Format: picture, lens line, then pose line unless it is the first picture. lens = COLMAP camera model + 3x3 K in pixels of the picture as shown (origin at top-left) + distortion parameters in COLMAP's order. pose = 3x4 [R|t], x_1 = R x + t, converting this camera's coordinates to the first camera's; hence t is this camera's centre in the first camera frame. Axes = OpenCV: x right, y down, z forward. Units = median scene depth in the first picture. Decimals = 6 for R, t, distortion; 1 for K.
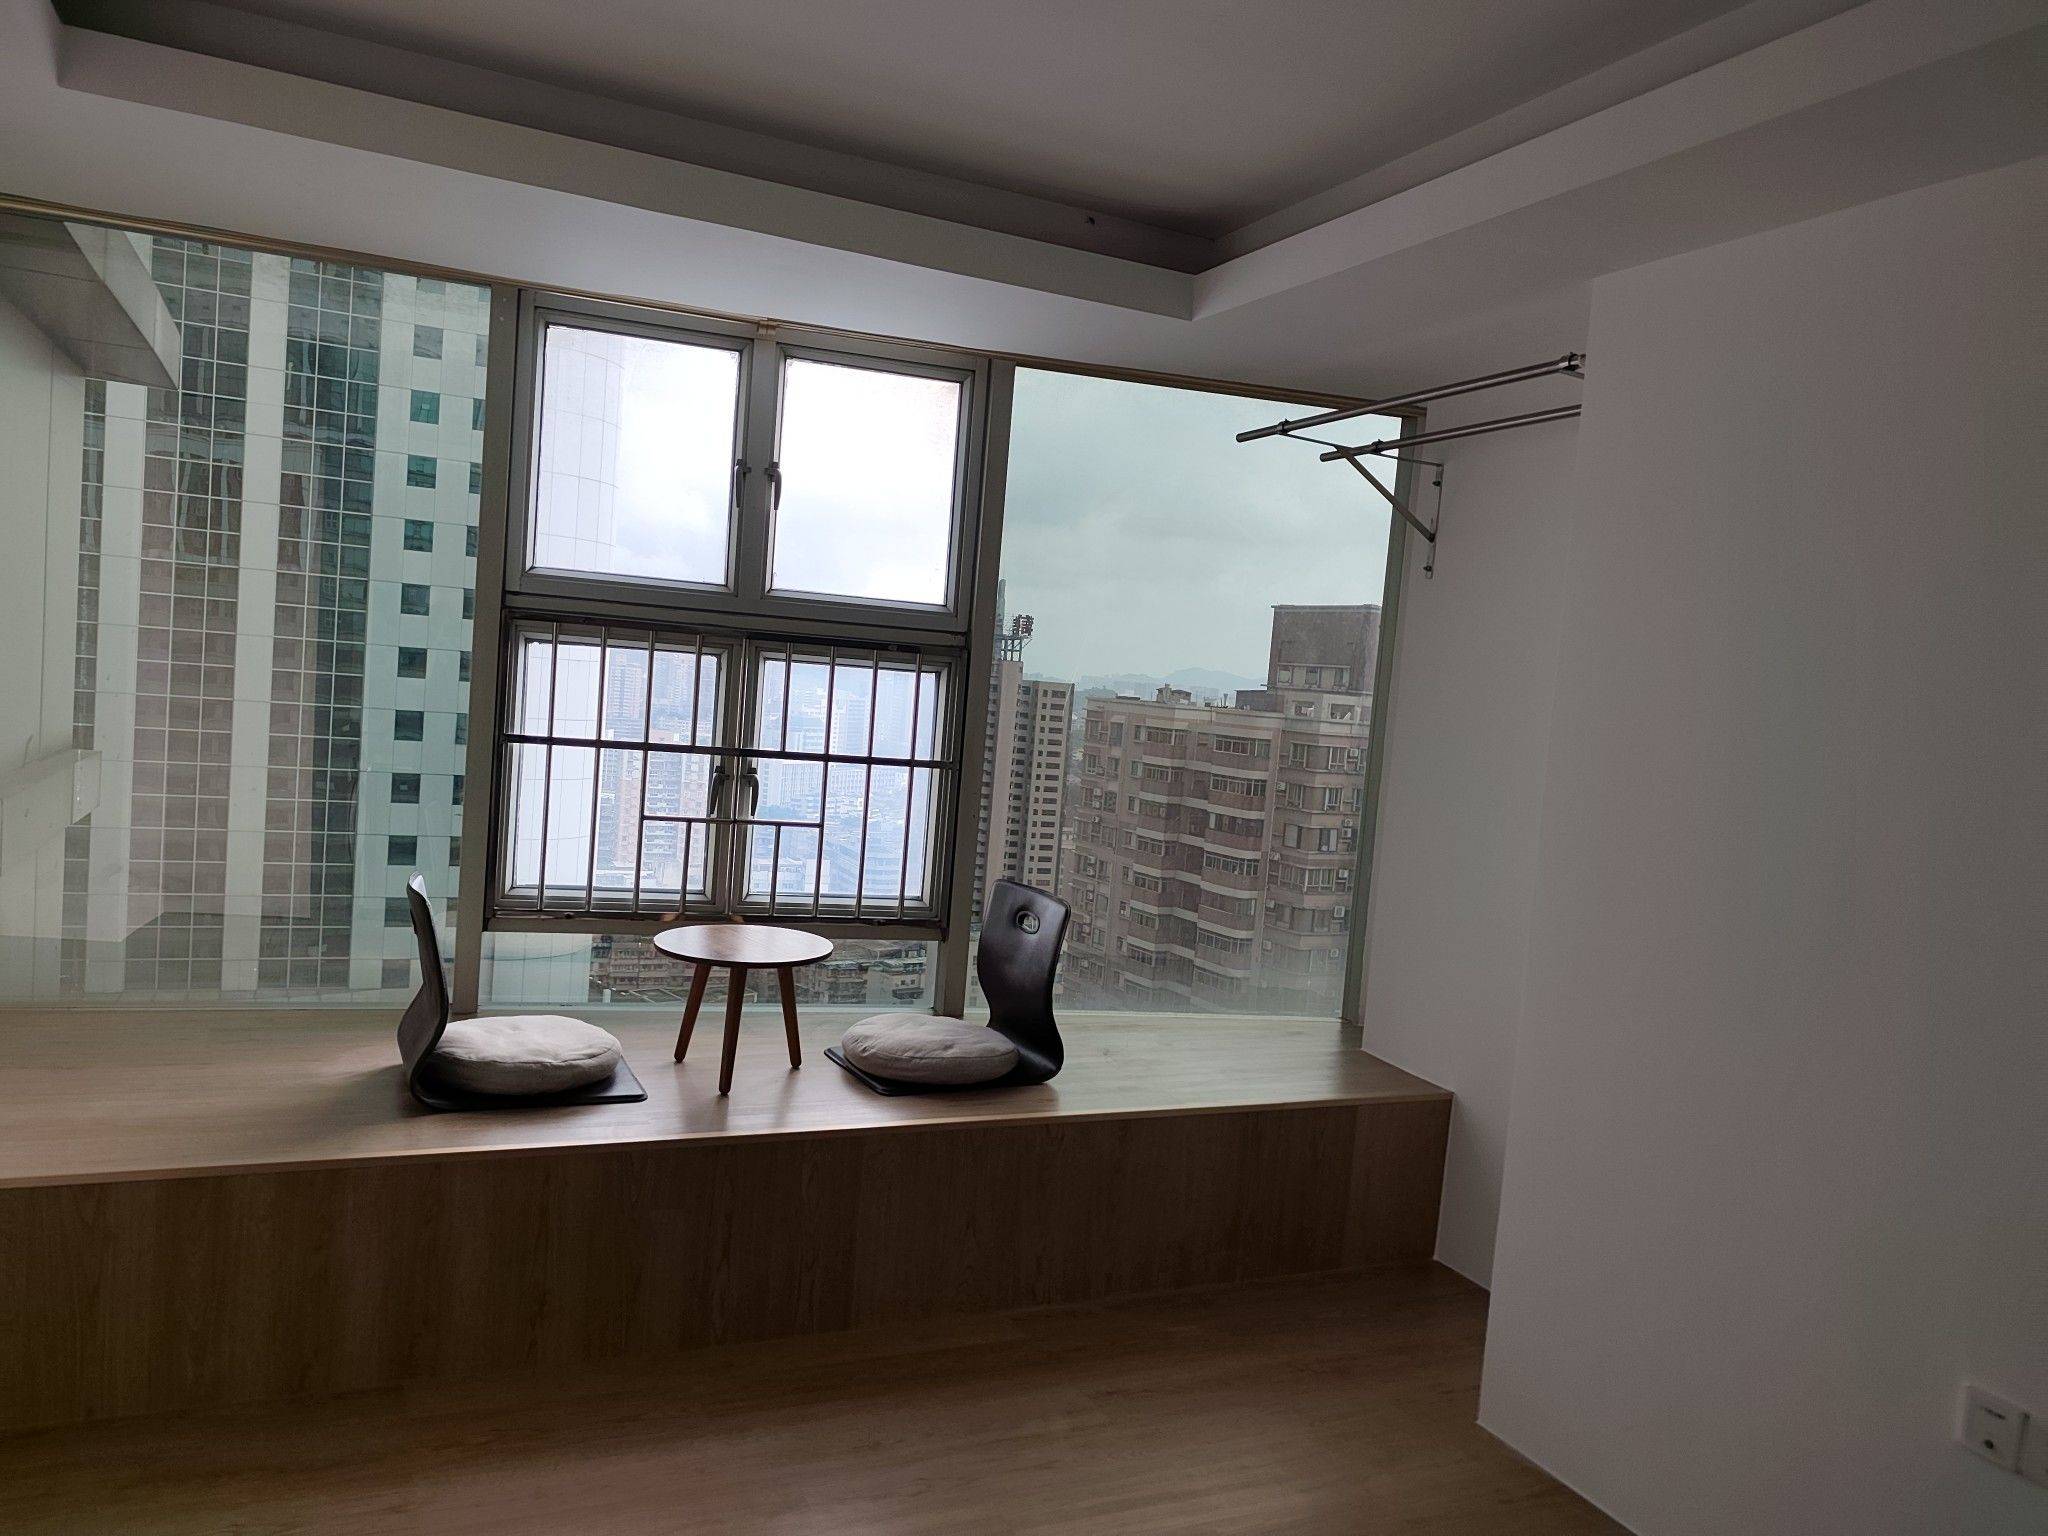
lens RADIAL K [[1498.7, 0, 1024.0], [0, 1498.7, 768.0], [0, 0, 1]] dist [0.144078, -0.161084]
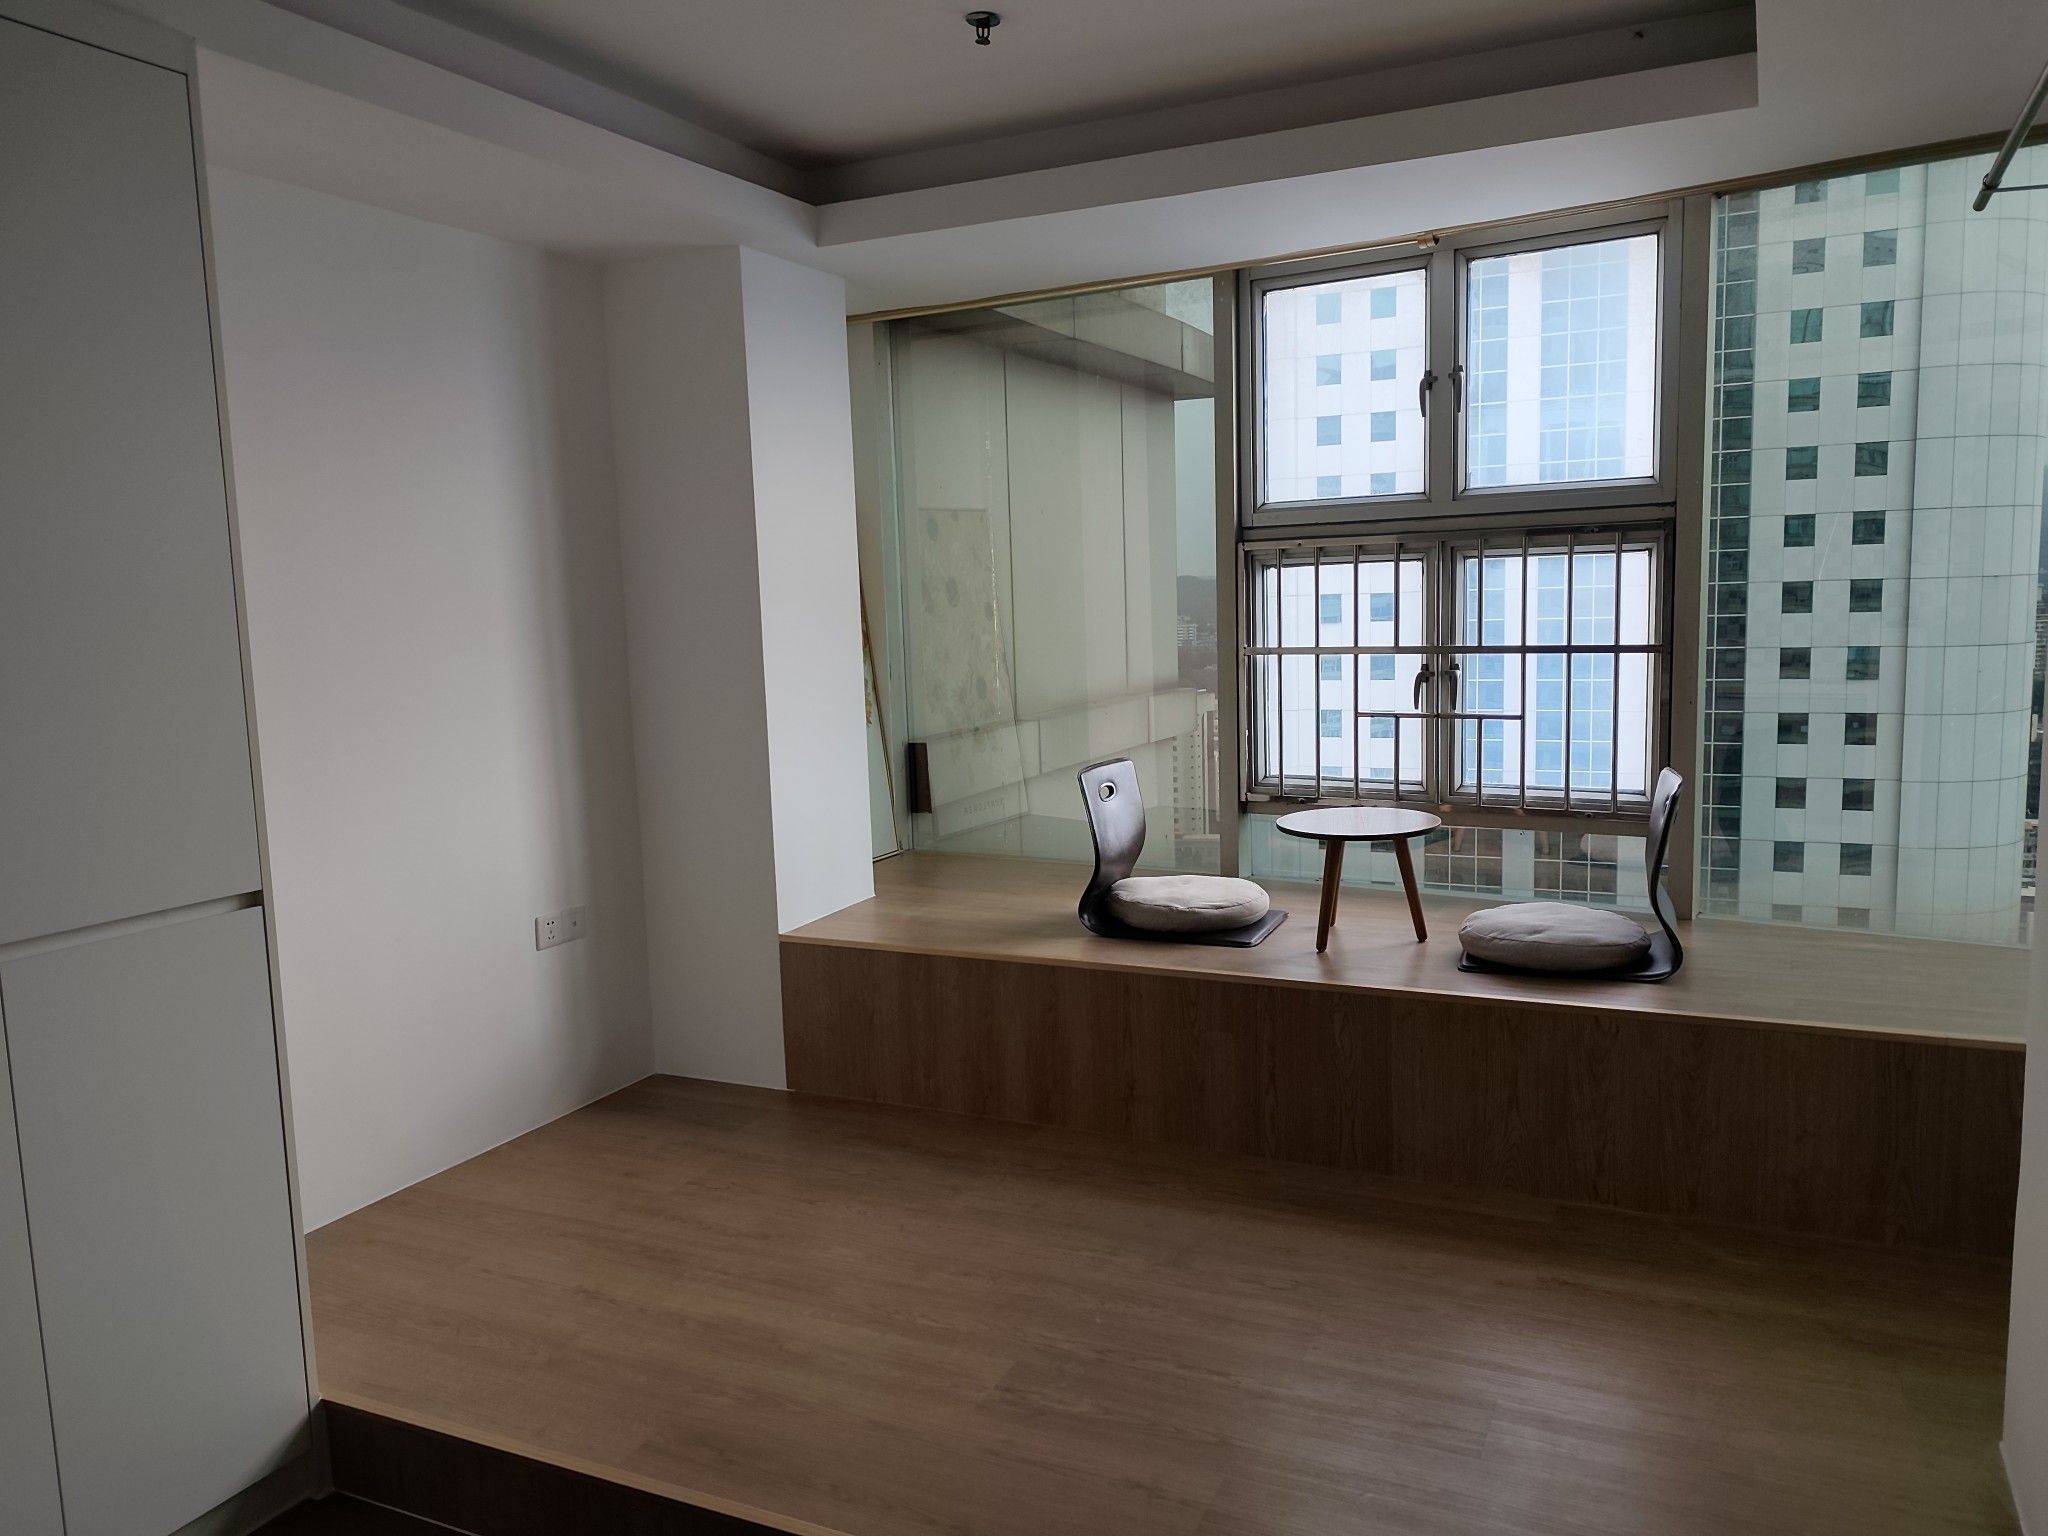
lens RADIAL K [[1510.5, 0, 1024.0], [0, 1510.5, 768.0], [0, 0, 1]] dist [0.008374, 0.008341]
pose [[0.630762, -0.004349, -0.775964, 0.444617], [0.044028, 0.998574, 0.030193, 0.027199], [0.774726, -0.053209, 0.630054, 0.106085]]
